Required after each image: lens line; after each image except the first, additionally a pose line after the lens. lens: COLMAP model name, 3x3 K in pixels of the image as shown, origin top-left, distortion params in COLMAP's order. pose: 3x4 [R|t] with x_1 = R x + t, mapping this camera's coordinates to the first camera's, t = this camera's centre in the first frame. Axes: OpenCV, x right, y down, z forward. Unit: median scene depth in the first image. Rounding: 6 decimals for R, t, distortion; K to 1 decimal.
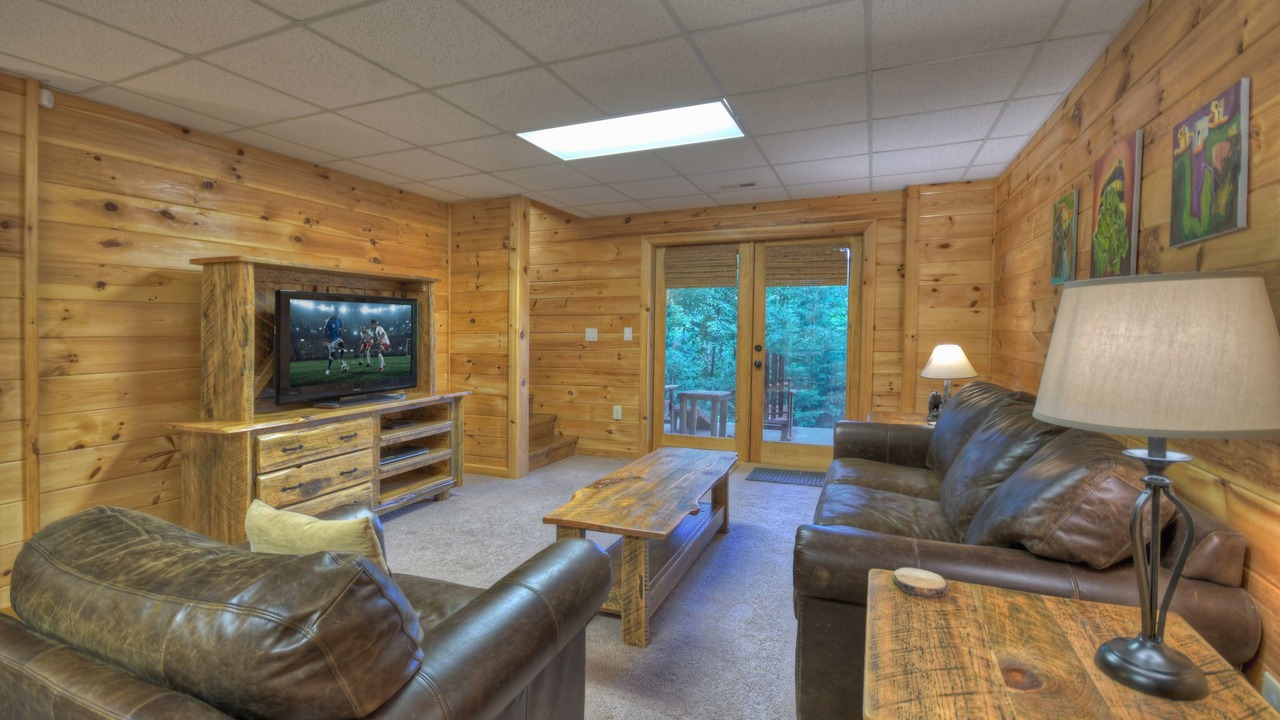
lens RADIAL K [[567.4, 0, 640.0], [0, 567.4, 360.0], [0, 0, 1]] dist [0.000462, 0.000063]
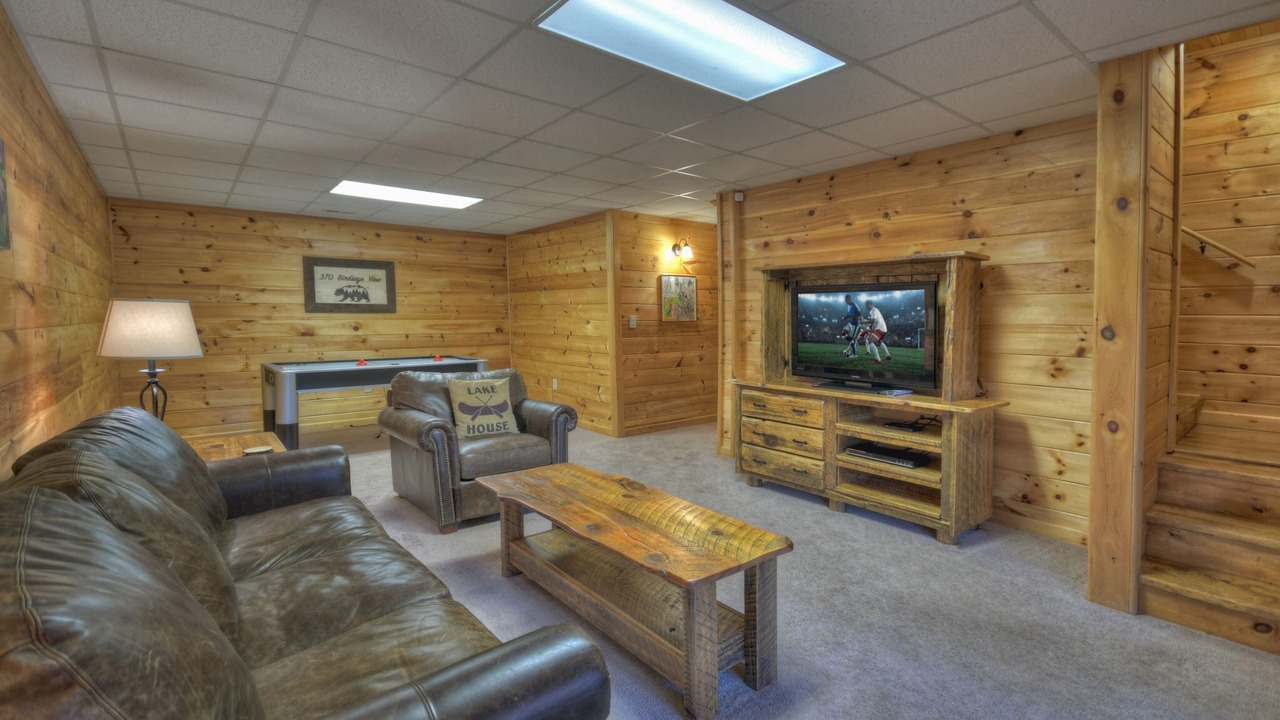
lens RADIAL K [[567.4, 0, 640.0], [0, 567.4, 360.0], [0, 0, 1]] dist [0.000462, 0.000063]
pose [[-0.477616, 0.072849, -0.875543, 0.639251], [-0.046365, 0.993078, 0.107921, -0.076814], [0.877345, 0.092139, -0.470932, 1.254595]]
